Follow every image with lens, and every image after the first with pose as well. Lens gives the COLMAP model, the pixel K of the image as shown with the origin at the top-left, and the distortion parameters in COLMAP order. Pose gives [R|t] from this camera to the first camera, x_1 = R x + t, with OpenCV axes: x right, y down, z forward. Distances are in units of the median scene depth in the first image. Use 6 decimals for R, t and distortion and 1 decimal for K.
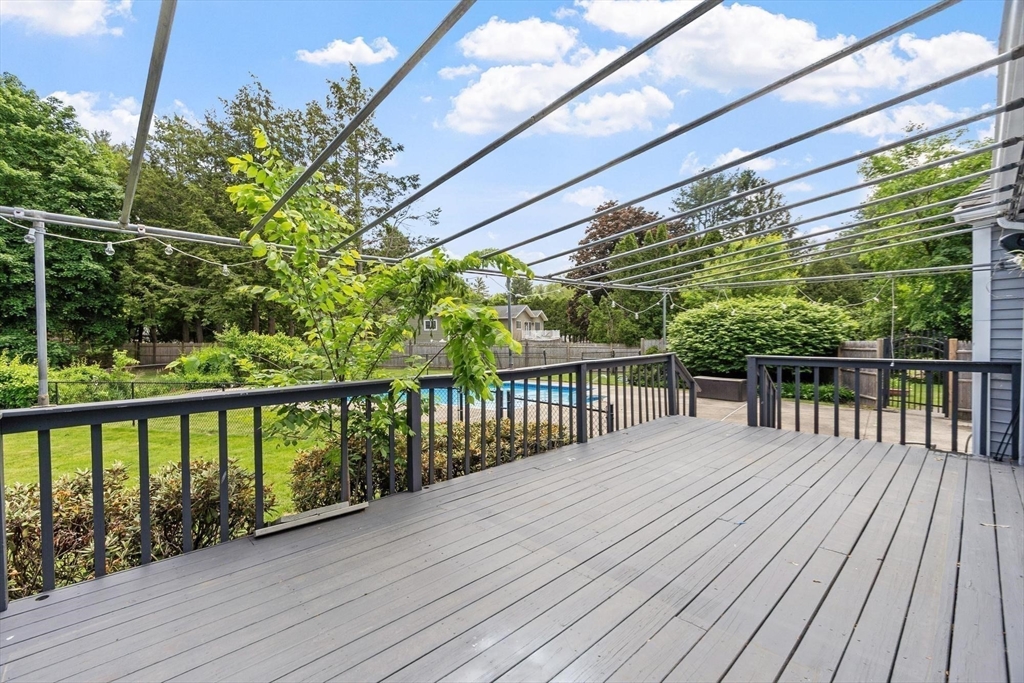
lens RADIAL K [[445.8, 0, 487.6], [0, 445.8, 337.9], [0, 0, 1]] dist [0.001566, 0.000172]
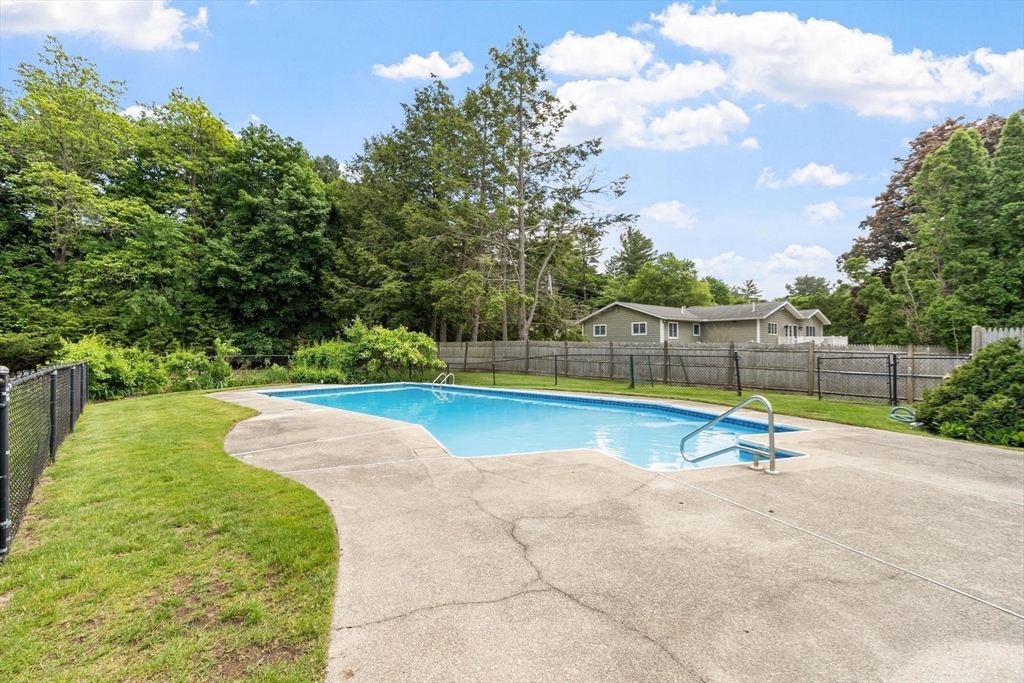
lens RADIAL K [[428.1, 0, 506.9], [0, 428.1, 346.7], [0, 0, 1]] dist [-0.000248, -0.000092]
pose [[0.847056, 0.006519, -0.531463, 0.122831], [-0.012819, 0.999884, -0.008166, 0.023363], [0.531349, 0.013730, 0.847042, 0.271879]]
